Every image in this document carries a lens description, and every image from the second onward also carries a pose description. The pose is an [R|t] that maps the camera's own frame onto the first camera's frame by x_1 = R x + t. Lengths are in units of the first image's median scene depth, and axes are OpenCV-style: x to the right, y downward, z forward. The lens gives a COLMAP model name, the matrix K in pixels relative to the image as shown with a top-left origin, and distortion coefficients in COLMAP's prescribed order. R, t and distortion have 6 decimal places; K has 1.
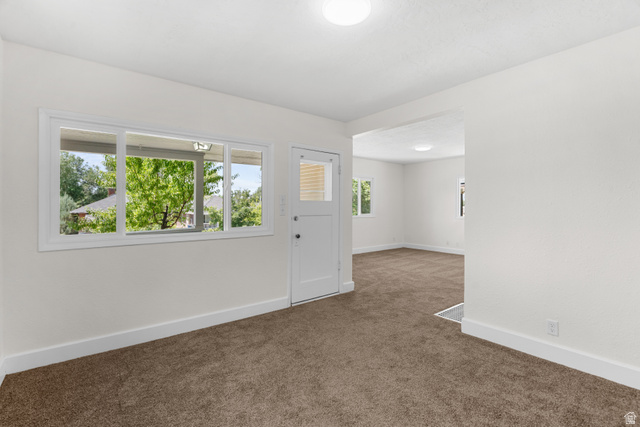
lens RADIAL K [[294.1, 0, 320.3], [0, 294.1, 210.7], [0, 0, 1]] dist [-0.002955, -0.000619]
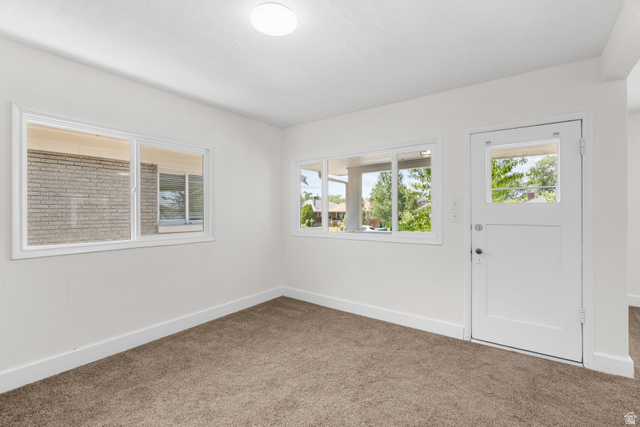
lens RADIAL K [[294.1, 0, 319.3], [0, 294.1, 212.7], [0, 0, 1]] dist [-0.002955, -0.000619]
pose [[0.258558, 0.005026, -0.965983, 0.543026], [-0.010644, 0.999941, 0.002354, -0.008239], [0.965937, 0.009673, 0.258596, 0.418213]]
